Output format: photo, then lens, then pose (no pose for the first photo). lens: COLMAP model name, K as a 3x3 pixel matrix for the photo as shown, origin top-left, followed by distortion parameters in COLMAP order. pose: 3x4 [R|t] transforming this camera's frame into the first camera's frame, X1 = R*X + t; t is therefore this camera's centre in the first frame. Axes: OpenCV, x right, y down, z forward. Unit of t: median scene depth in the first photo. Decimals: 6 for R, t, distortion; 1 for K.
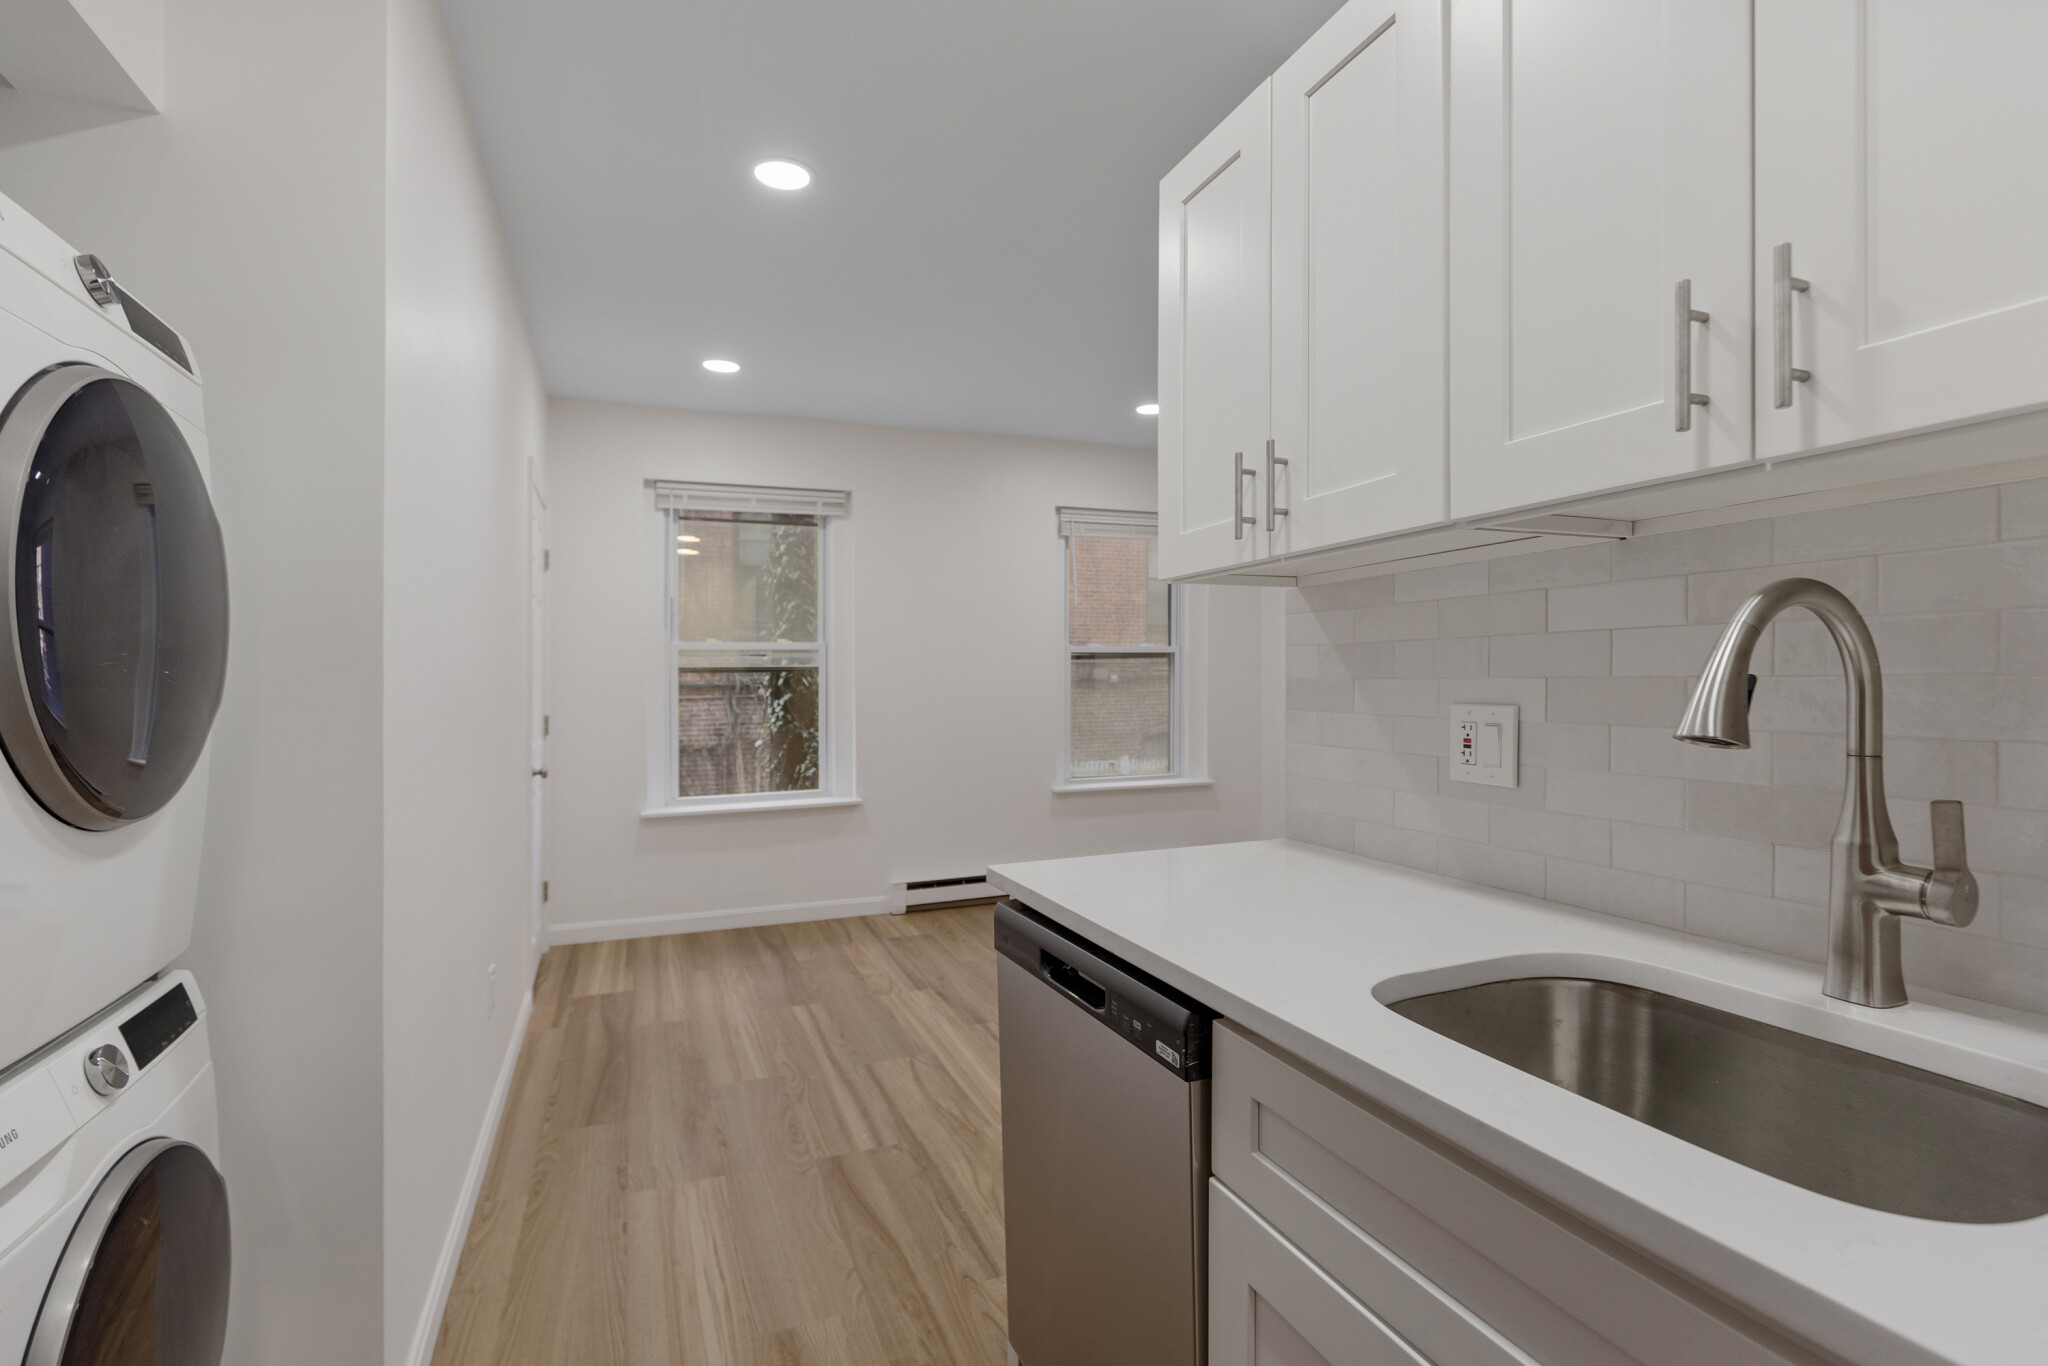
lens RADIAL K [[942.4, 0, 1019.0], [0, 942.4, 669.3], [0, 0, 1]] dist [-0.004067, -0.000217]
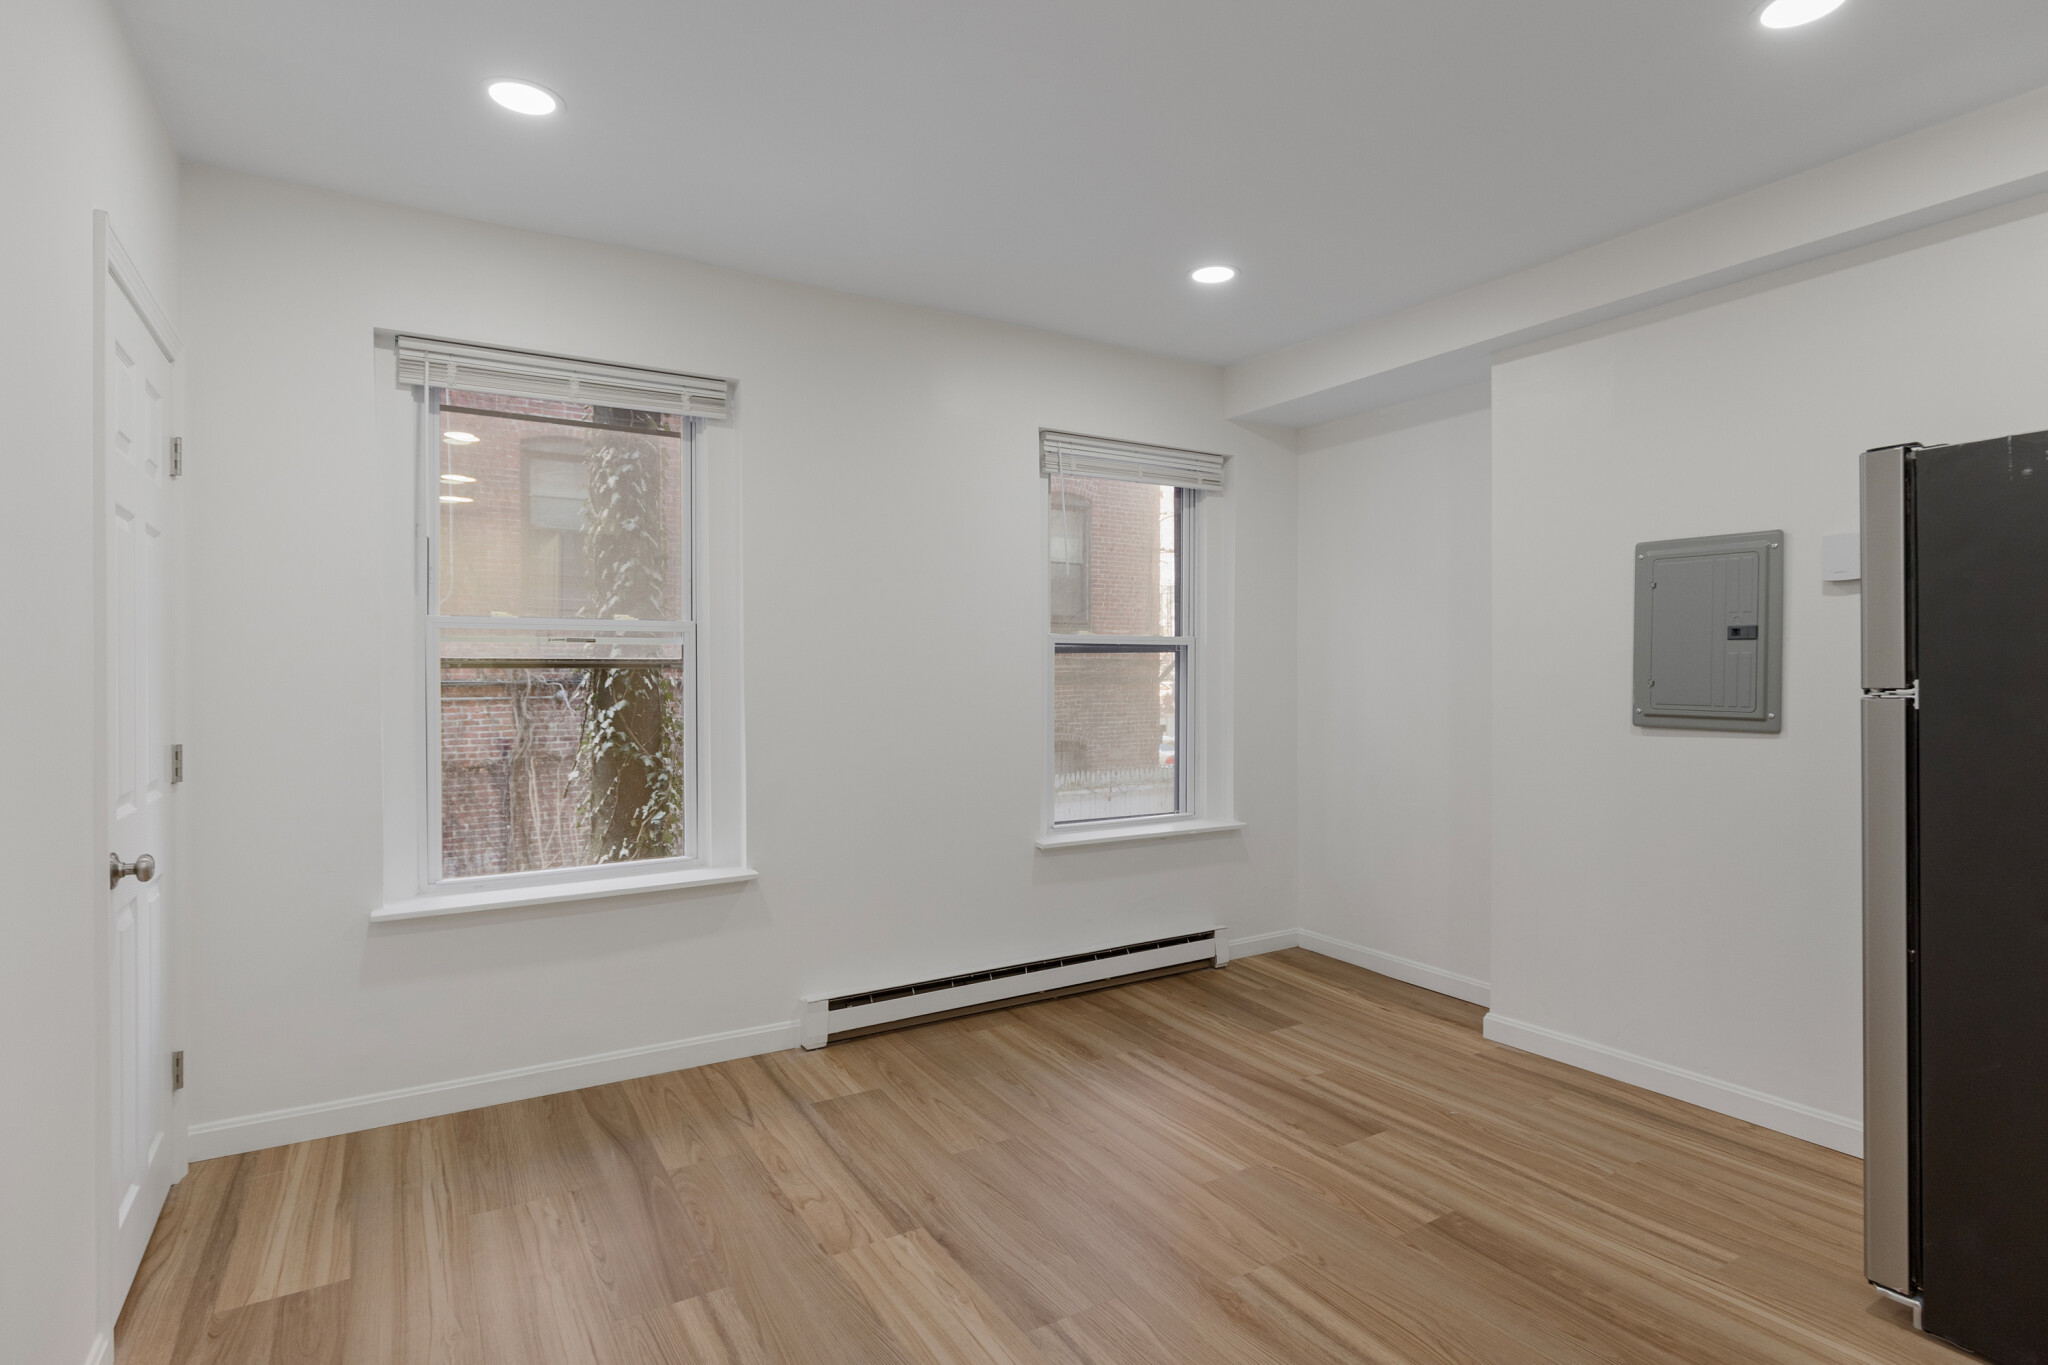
lens RADIAL K [[1036.1, 0, 1035.8], [0, 1036.1, 694.7], [0, 0, 1]] dist [-0.010976, 0.002569]
pose [[0.985452, 0.004619, 0.169892, -0.104856], [-0.009146, 0.999623, 0.025875, 0.000396], [-0.169709, -0.027053, 0.985123, 0.301050]]
